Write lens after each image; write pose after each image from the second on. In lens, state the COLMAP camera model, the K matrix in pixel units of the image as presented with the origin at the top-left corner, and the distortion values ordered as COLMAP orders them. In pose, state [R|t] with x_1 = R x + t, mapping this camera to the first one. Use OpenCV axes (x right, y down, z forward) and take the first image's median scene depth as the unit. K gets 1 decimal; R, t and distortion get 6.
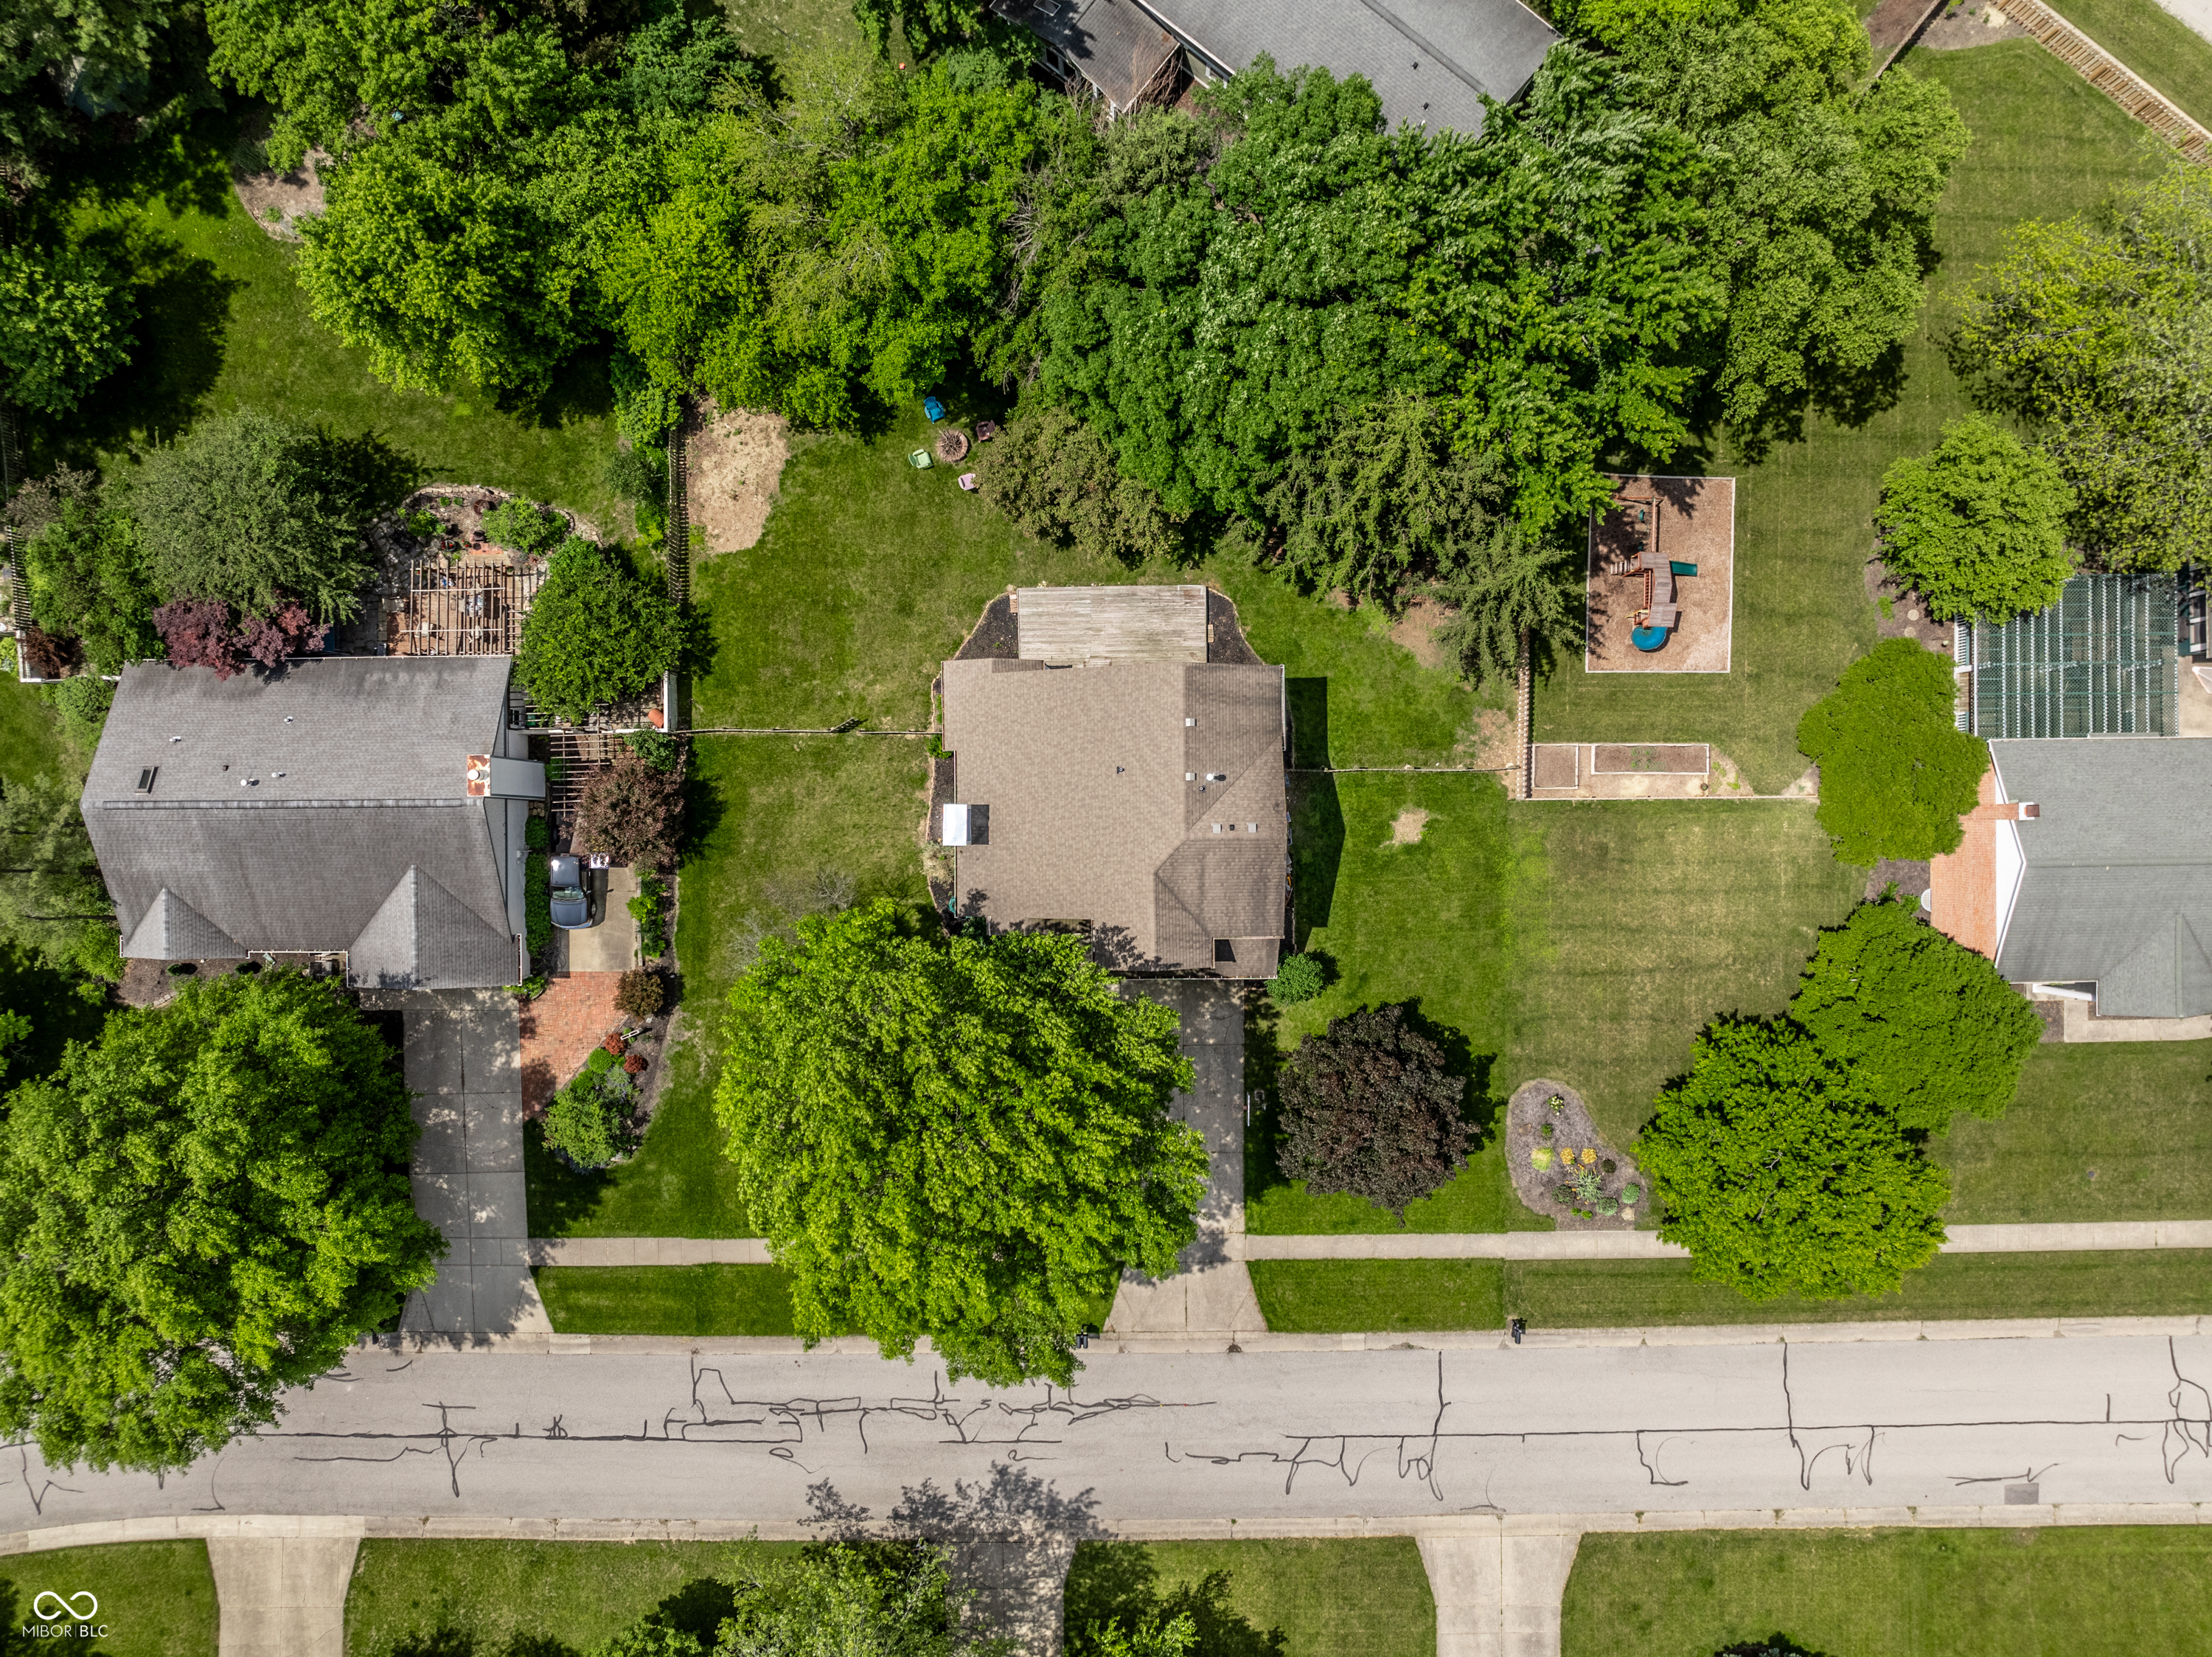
lens RADIAL K [[1574.0, 0, 1106.0], [0, 1574.0, 828.5], [0, 0, 1]] dist [0.010875, -0.112175]
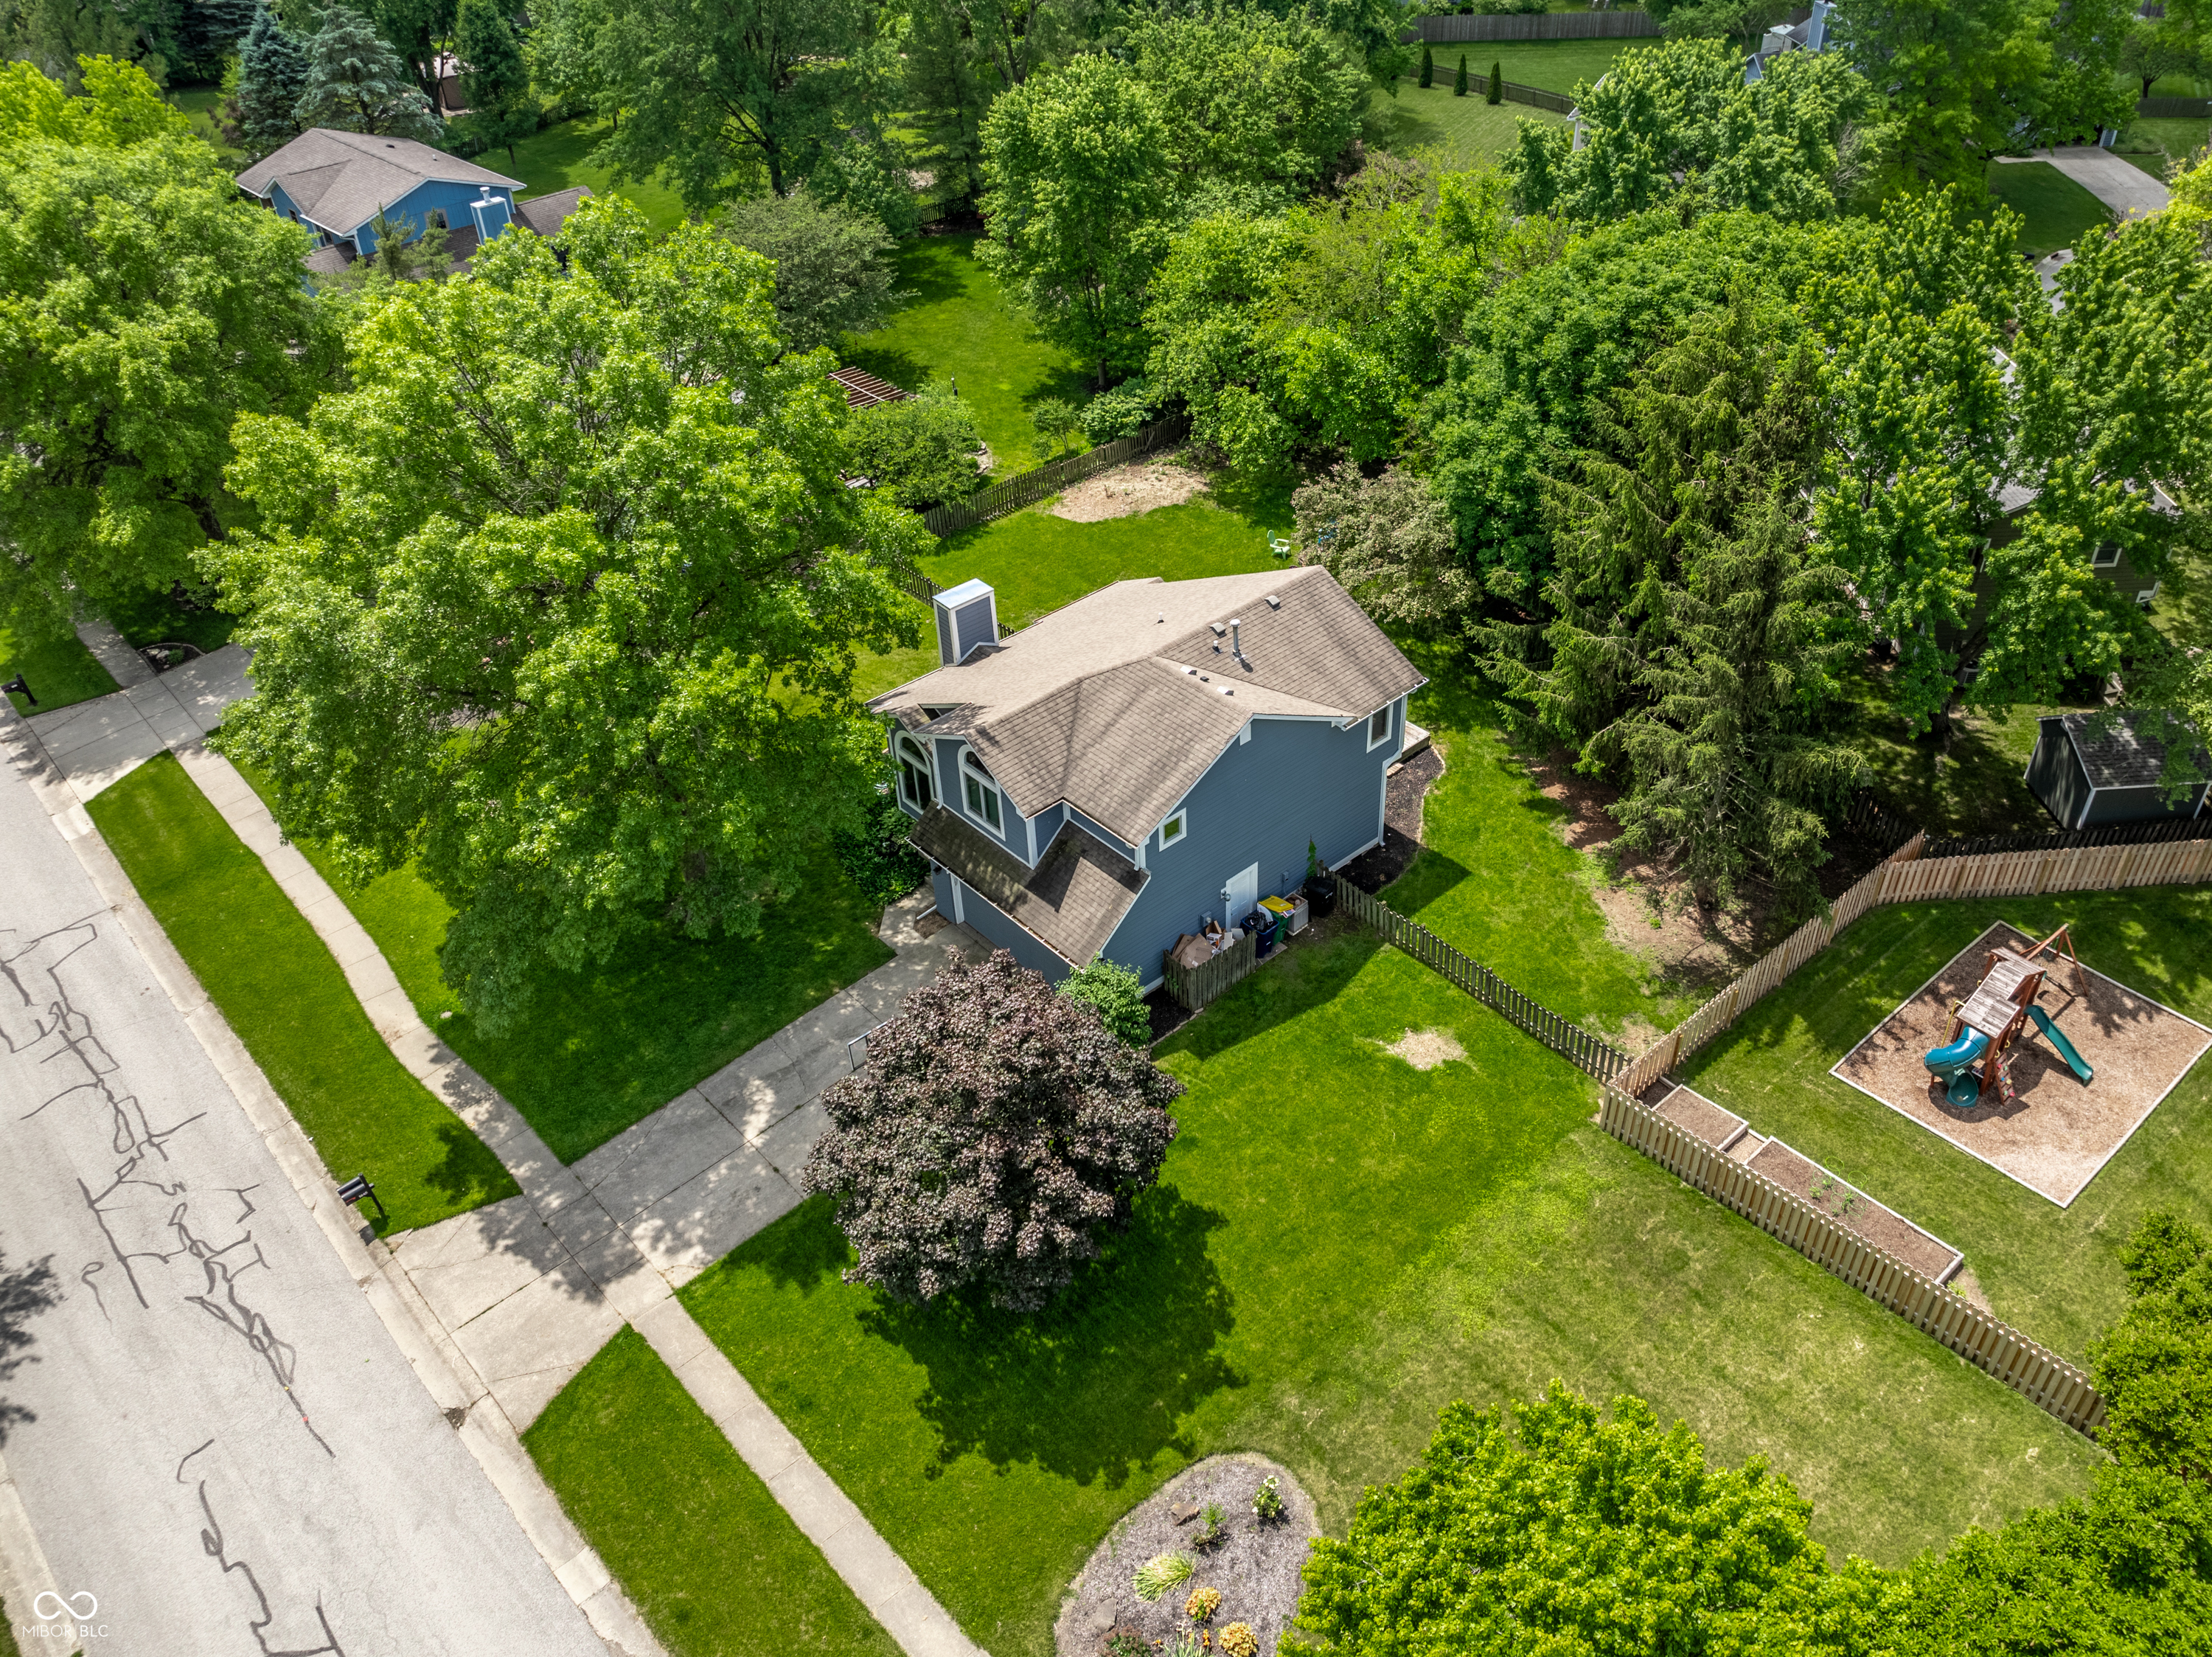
lens RADIAL K [[1667.5, 0, 1201.3], [0, 1667.5, 822.8], [0, 0, 1]] dist [-0.043152, 0.005707]
pose [[0.681850, 0.450808, -0.576066, 0.457262], [-0.731490, 0.422174, -0.535436, 0.360331], [0.001821, 0.786474, 0.617621, 0.542539]]
